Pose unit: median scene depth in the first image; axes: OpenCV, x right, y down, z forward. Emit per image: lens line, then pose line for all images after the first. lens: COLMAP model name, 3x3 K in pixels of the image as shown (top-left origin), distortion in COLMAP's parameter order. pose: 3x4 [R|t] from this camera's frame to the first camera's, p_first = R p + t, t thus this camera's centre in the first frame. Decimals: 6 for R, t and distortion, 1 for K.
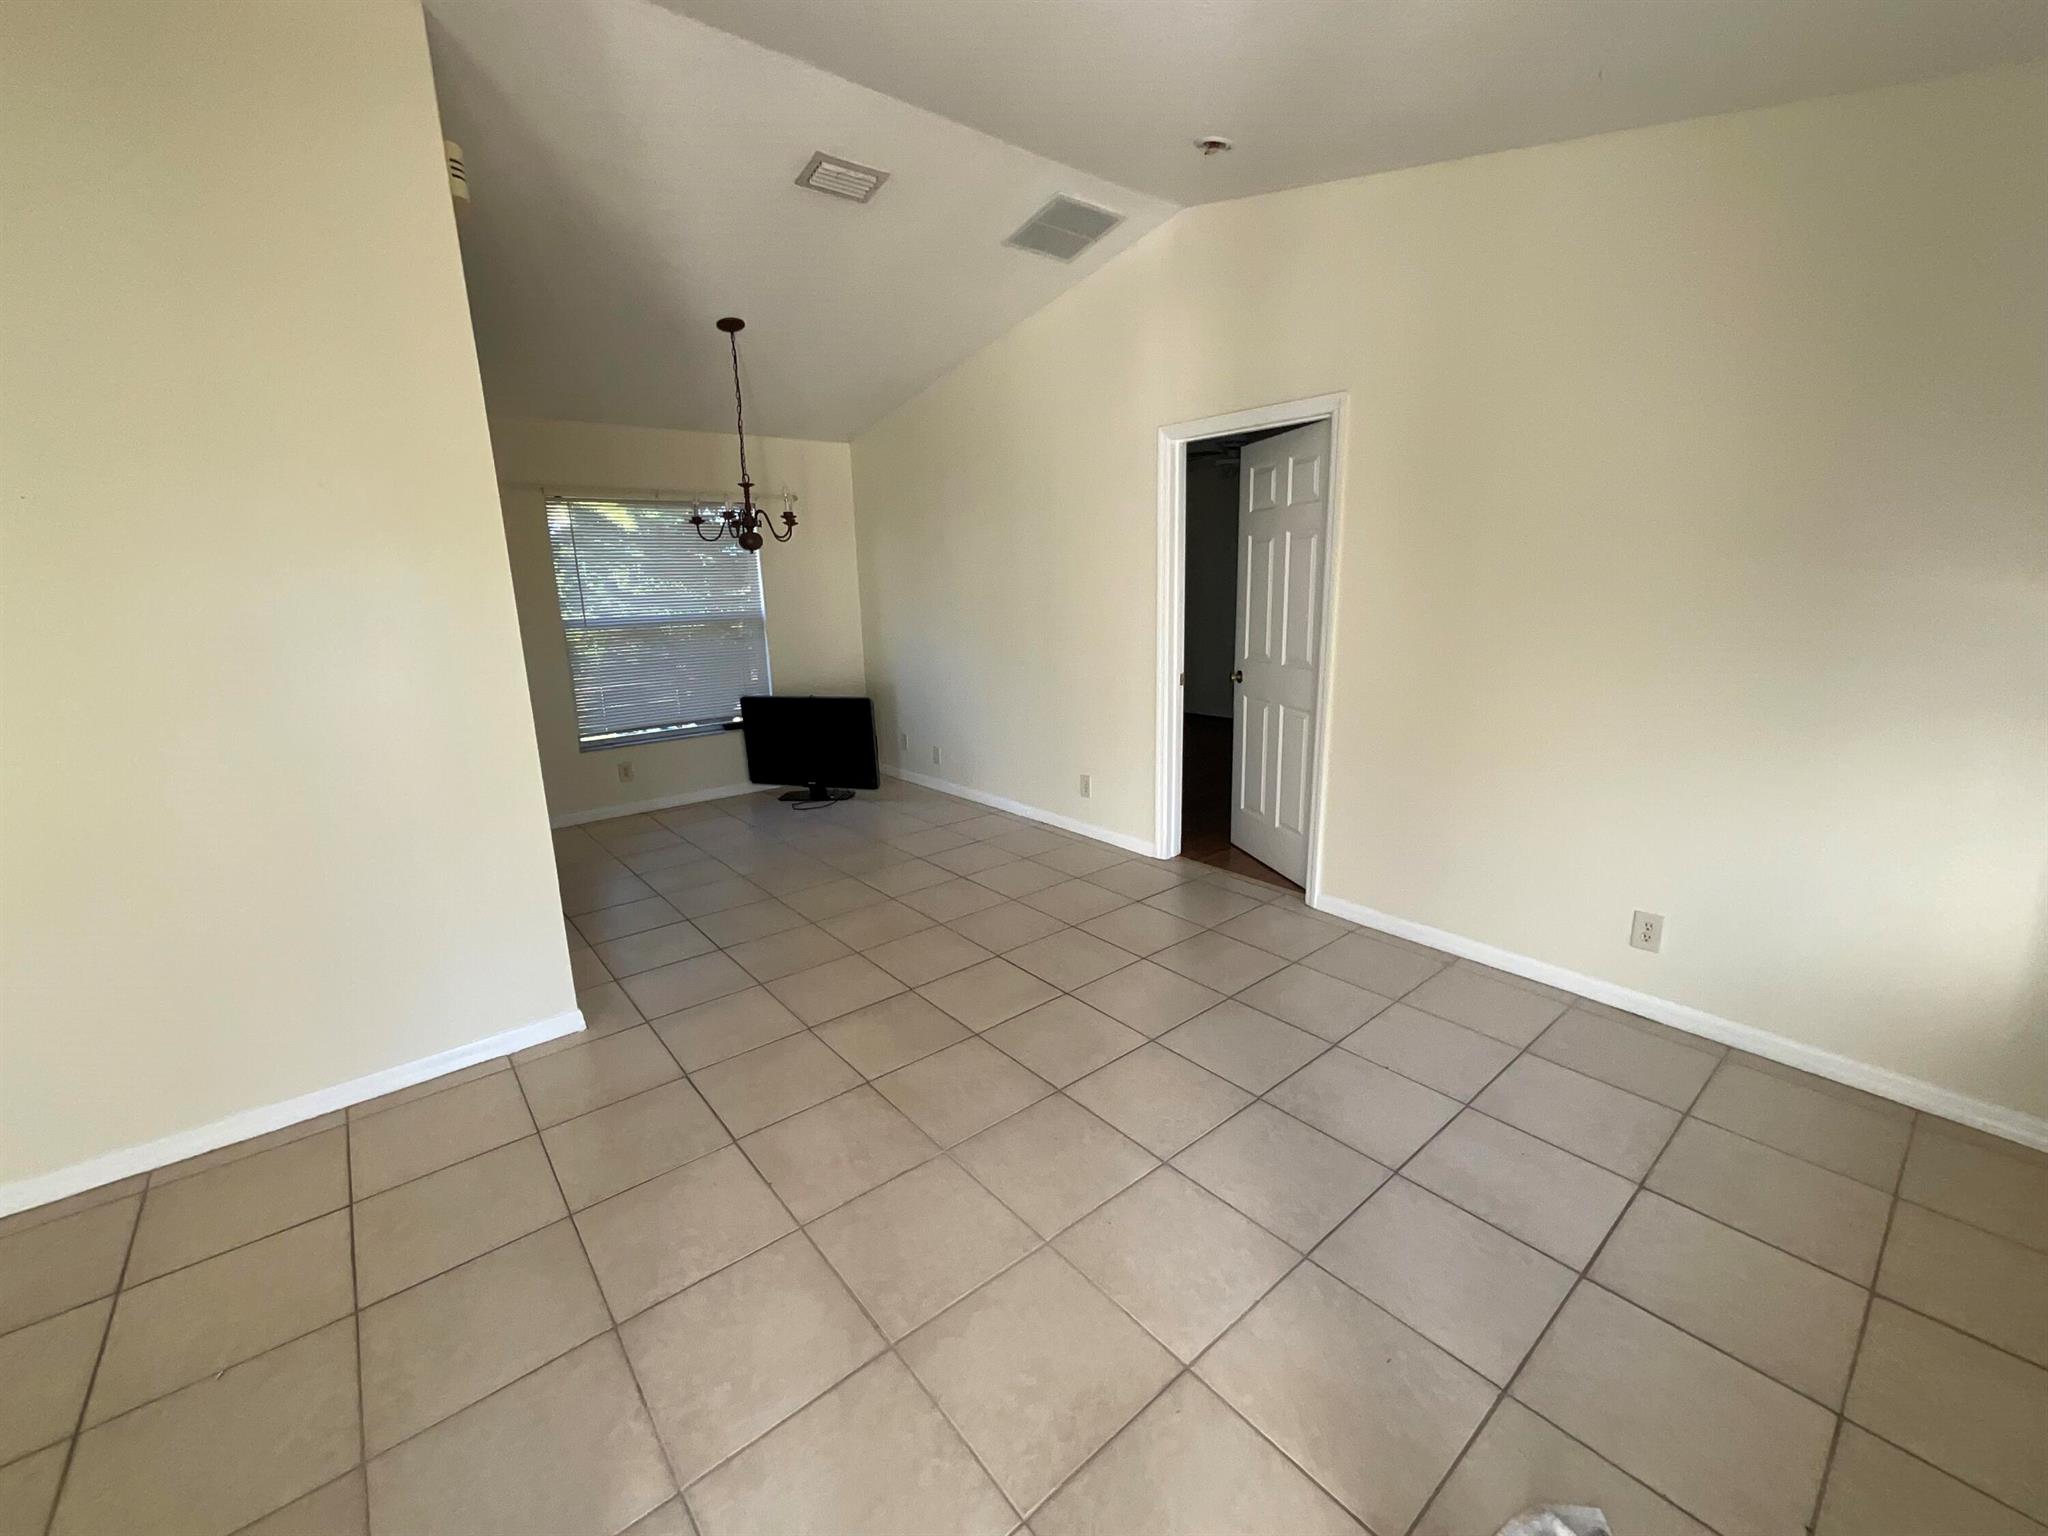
lens RADIAL K [[832.5, 0, 1026.3], [0, 832.5, 764.3], [0, 0, 1]] dist [0.001762, -0.001991]
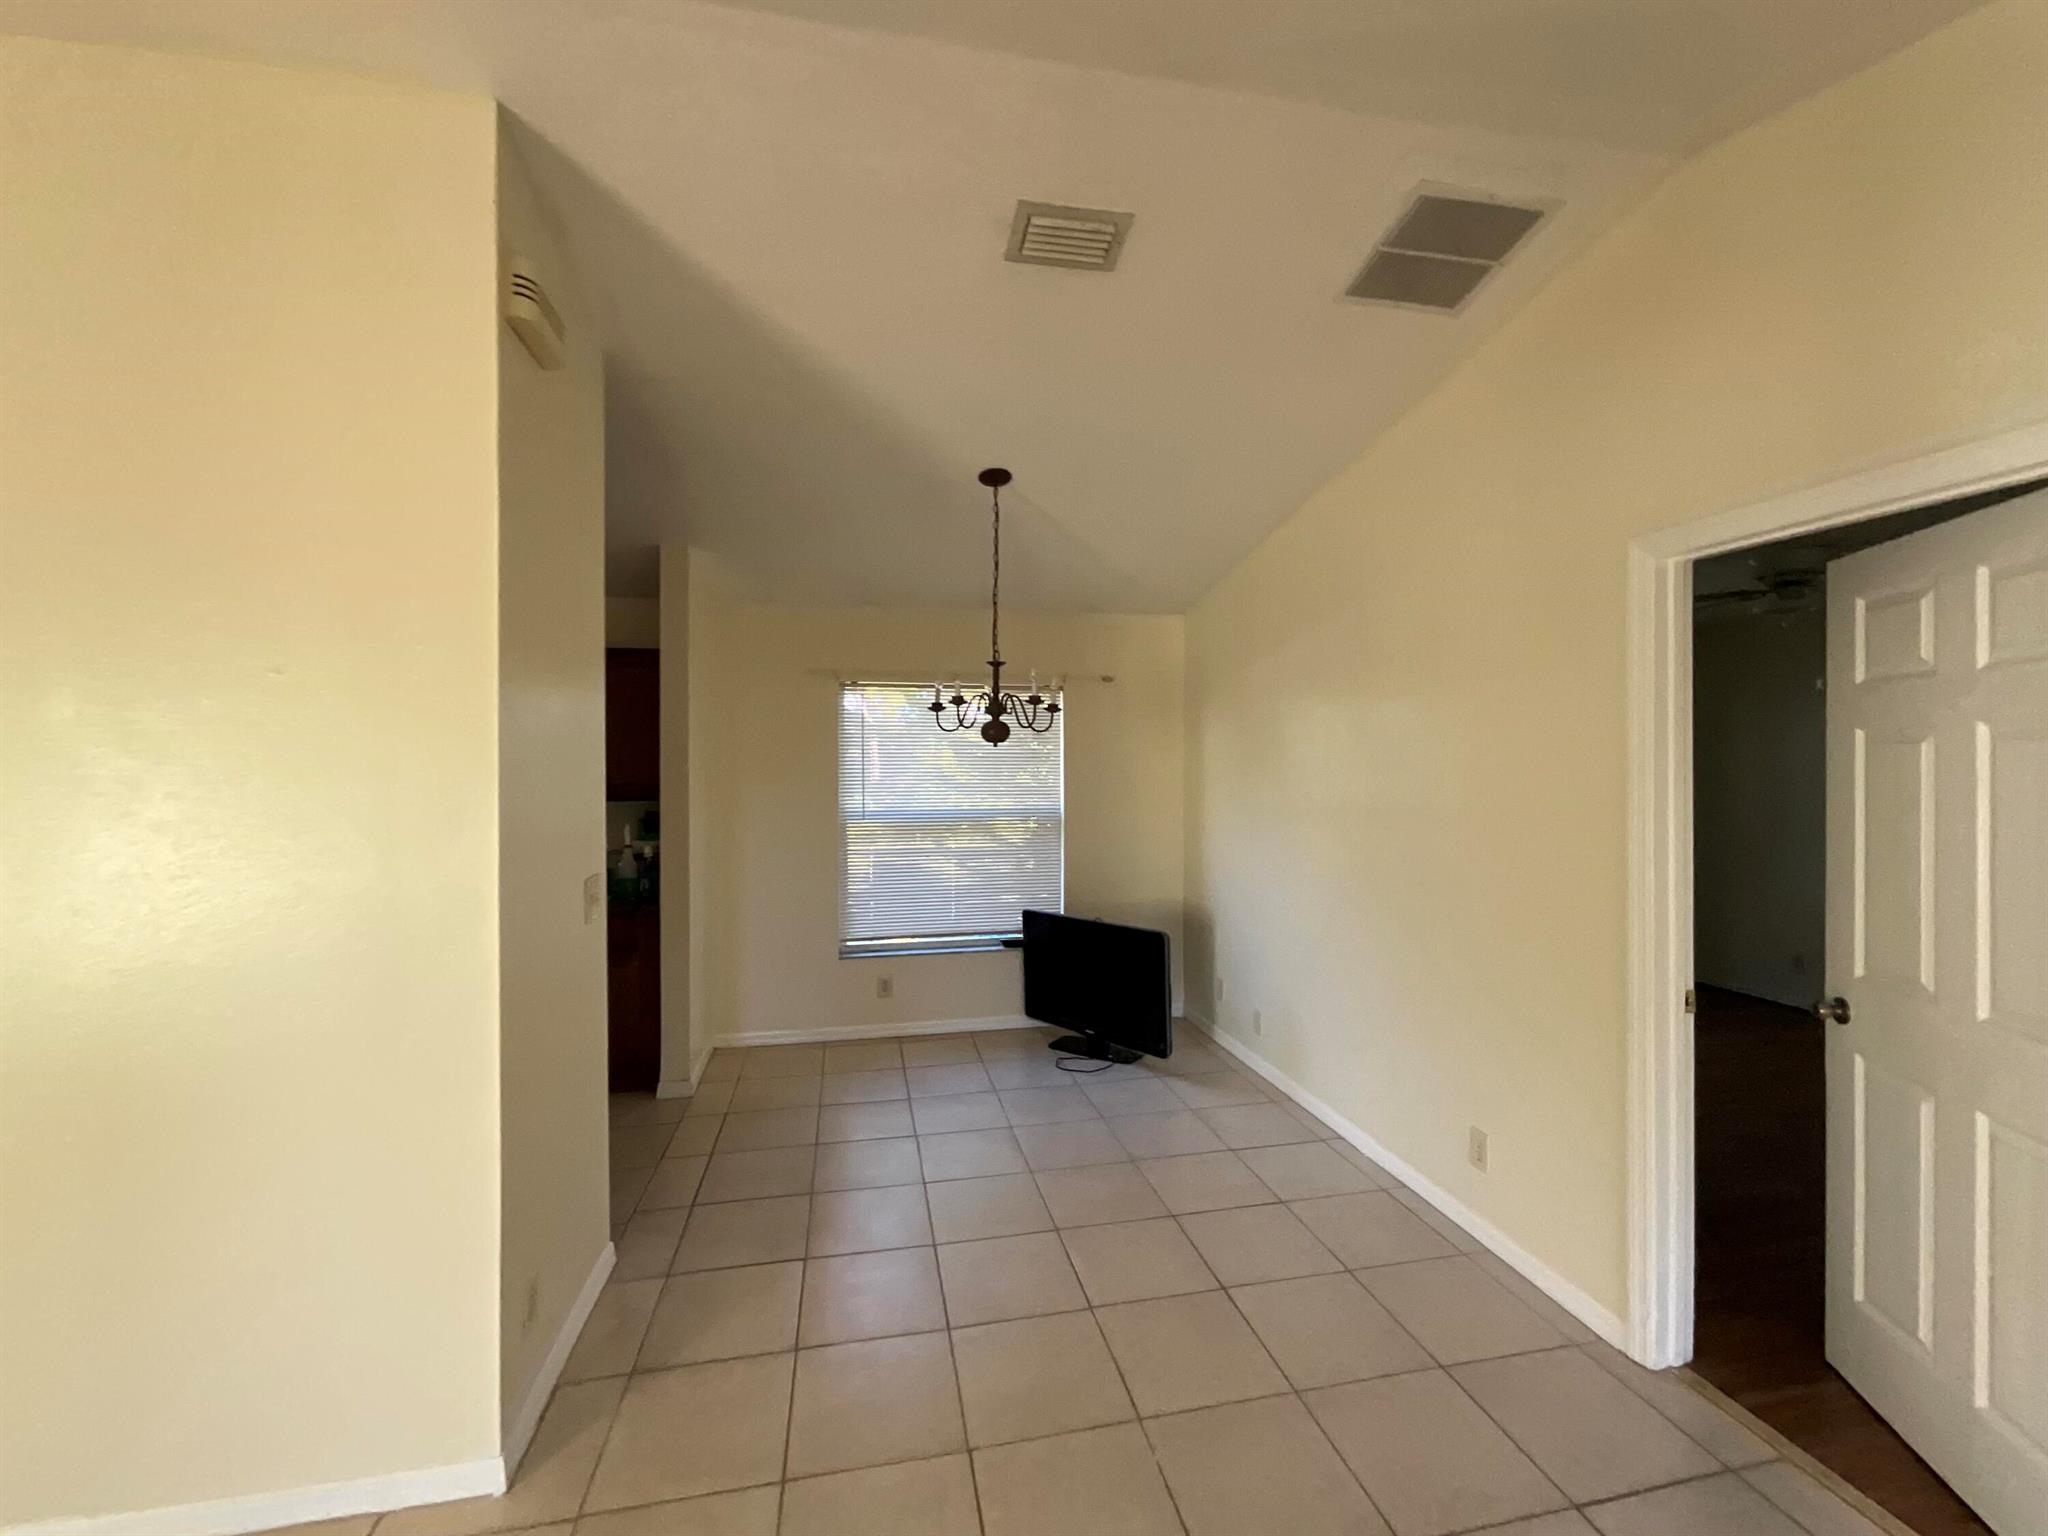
lens RADIAL K [[832.5, 0, 1023.9], [0, 832.5, 765.1], [0, 0, 1]] dist [0.001762, -0.001991]
pose [[0.879966, 0.025953, -0.474327, 0.066771], [-0.123883, 0.976492, -0.176398, -0.103659], [0.458598, 0.213986, 0.862495, 0.346022]]
